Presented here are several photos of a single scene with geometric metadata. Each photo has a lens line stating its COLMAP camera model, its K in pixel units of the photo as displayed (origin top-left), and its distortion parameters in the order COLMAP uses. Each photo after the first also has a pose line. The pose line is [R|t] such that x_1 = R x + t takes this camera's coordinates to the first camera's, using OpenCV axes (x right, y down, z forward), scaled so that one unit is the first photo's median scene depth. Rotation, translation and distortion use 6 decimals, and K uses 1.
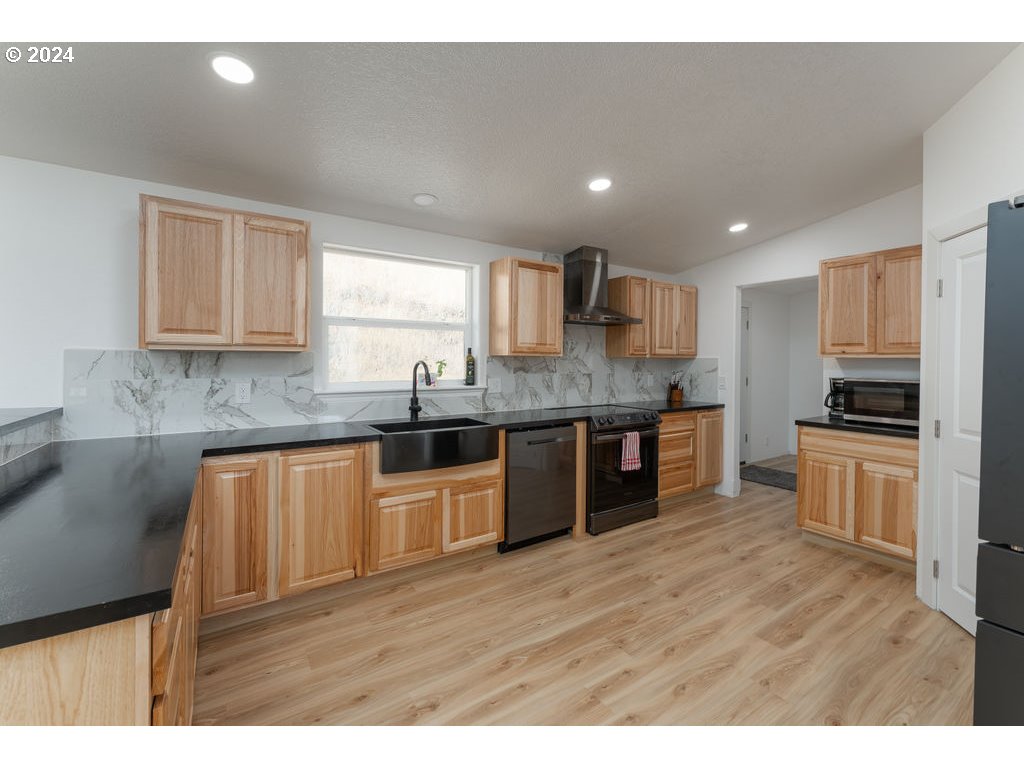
lens RADIAL K [[439.8, 0, 513.3], [0, 439.8, 362.4], [0, 0, 1]] dist [0.001227, -0.000765]
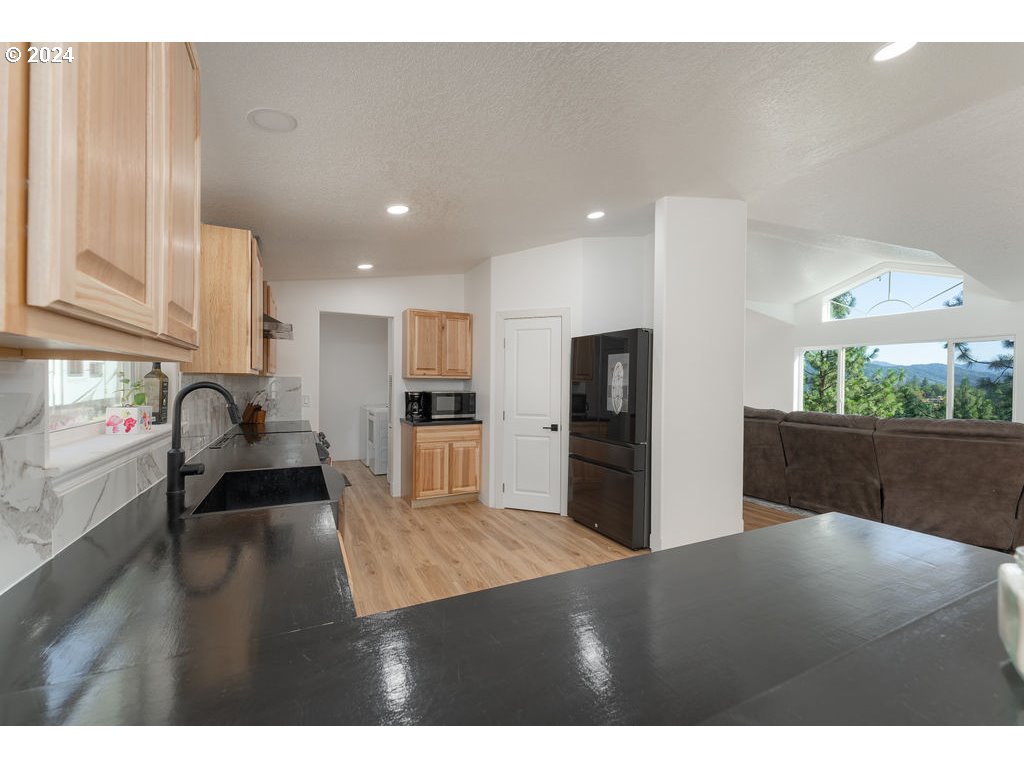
lens RADIAL K [[439.8, 0, 514.3], [0, 439.8, 385.8], [0, 0, 1]] dist [0.001227, -0.000765]
pose [[0.123687, -0.016786, 0.992179, -0.731174], [-0.001774, 0.999852, 0.017137, -0.010429], [-0.992320, -0.003880, 0.123639, 0.550993]]
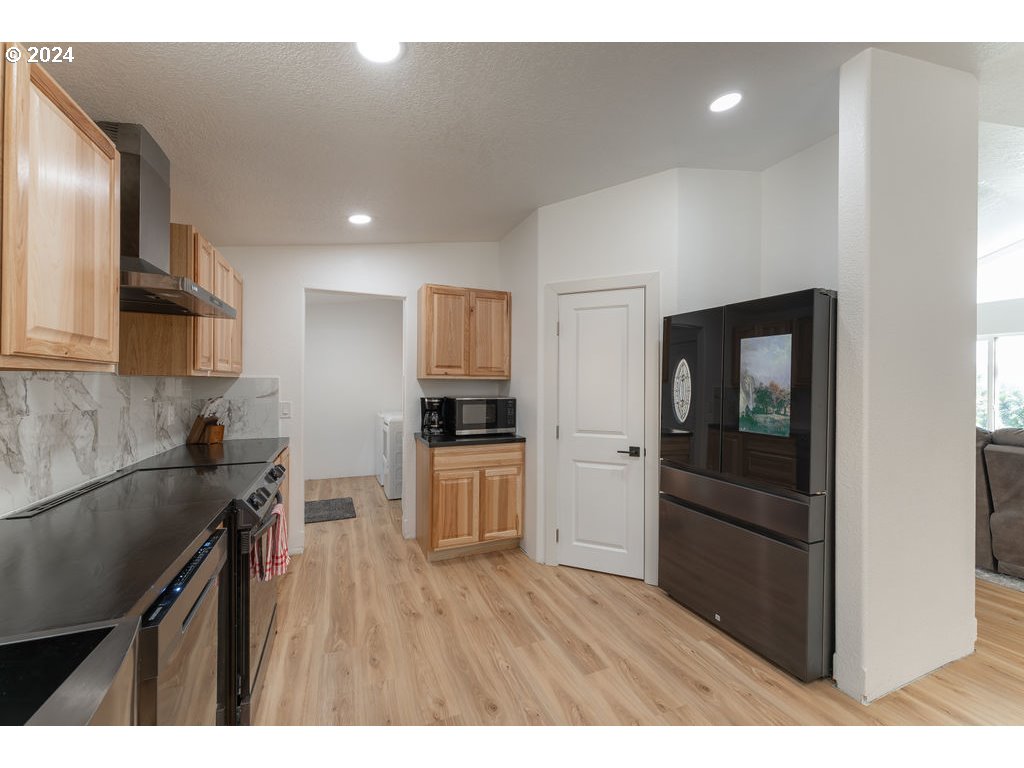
lens RADIAL K [[413.1, 0, 519.8], [0, 413.1, 383.4], [0, 0, 1]] dist [0.002974, 0.000547]
pose [[0.173172, -0.008795, 0.984852, -0.237305], [0.000769, 0.999961, 0.008794, -0.008177], [-0.984891, -0.000765, 0.173172, 0.688597]]
